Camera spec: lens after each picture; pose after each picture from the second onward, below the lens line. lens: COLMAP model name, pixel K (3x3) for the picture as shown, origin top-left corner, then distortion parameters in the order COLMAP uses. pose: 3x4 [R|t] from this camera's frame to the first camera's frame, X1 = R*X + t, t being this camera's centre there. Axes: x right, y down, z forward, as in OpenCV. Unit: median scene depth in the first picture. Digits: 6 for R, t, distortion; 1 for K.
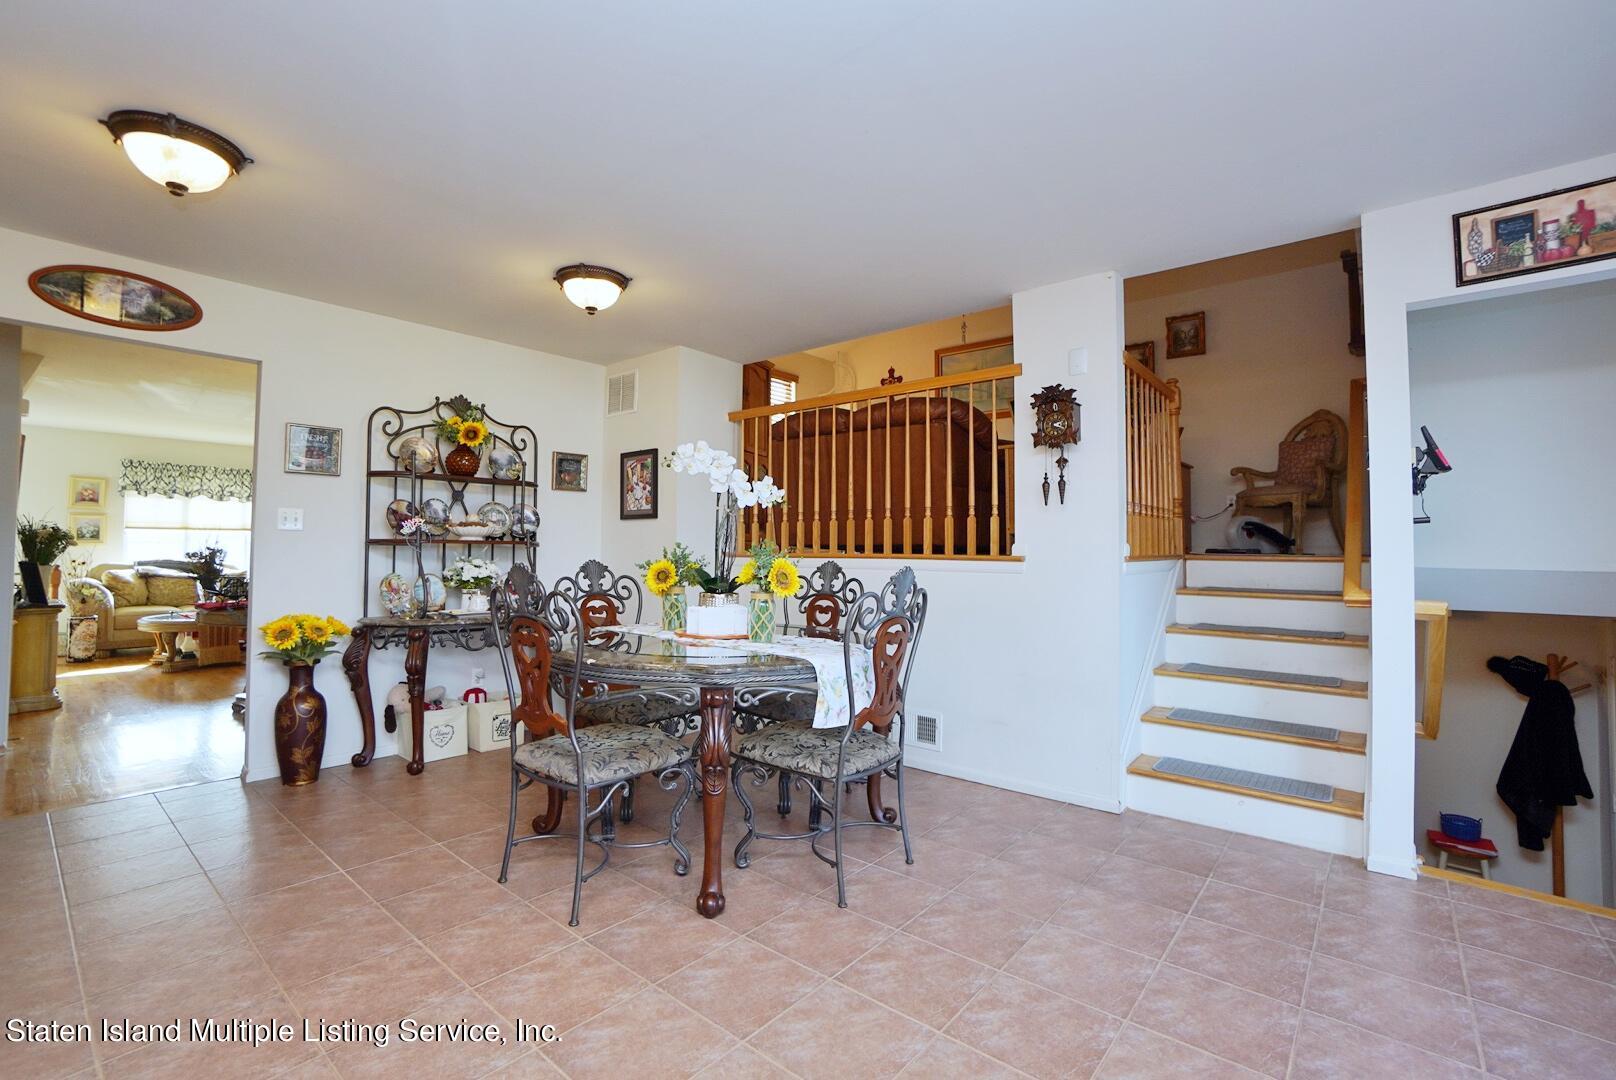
lens RADIAL K [[710.9, 0, 806.4], [0, 710.9, 526.8], [0, 0, 1]] dist [-0.052432, 0.017302]
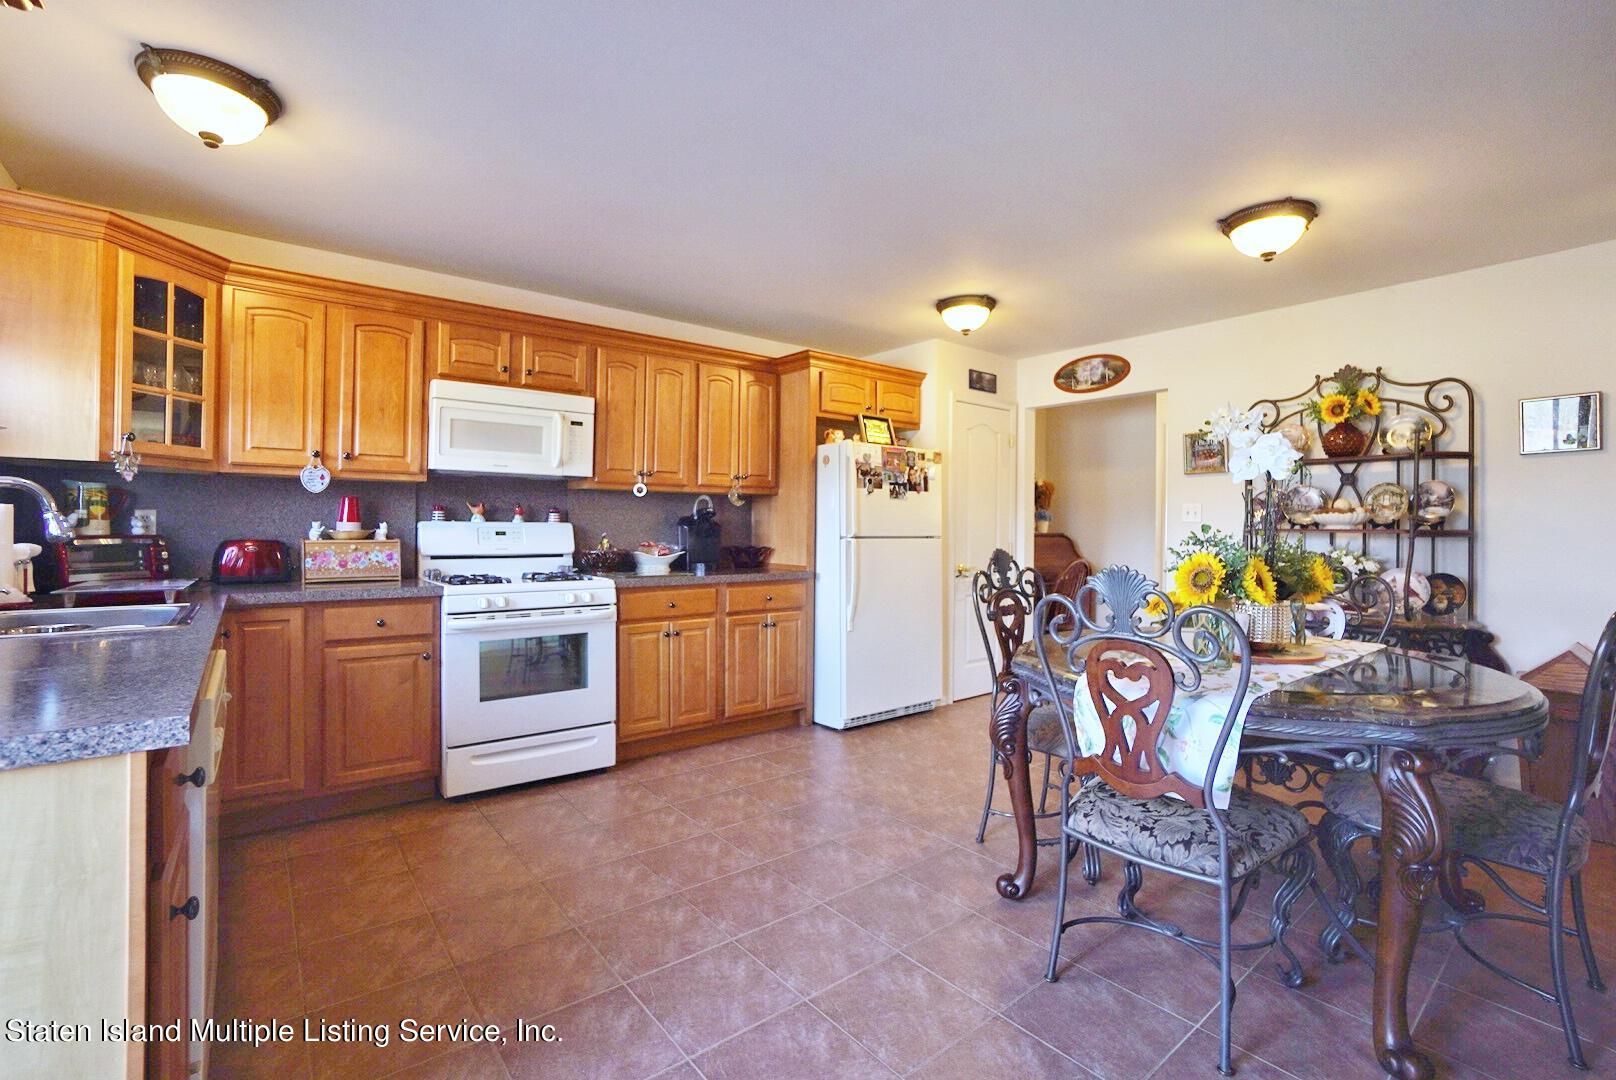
lens RADIAL K [[710.9, 0, 806.4], [0, 710.9, 526.8], [0, 0, 1]] dist [-0.052432, 0.017302]
pose [[-0.188538, -0.013902, -0.981967, 0.523097], [0.017472, 0.999694, -0.017508, 0.020570], [0.981910, -0.020458, -0.188238, 0.527217]]
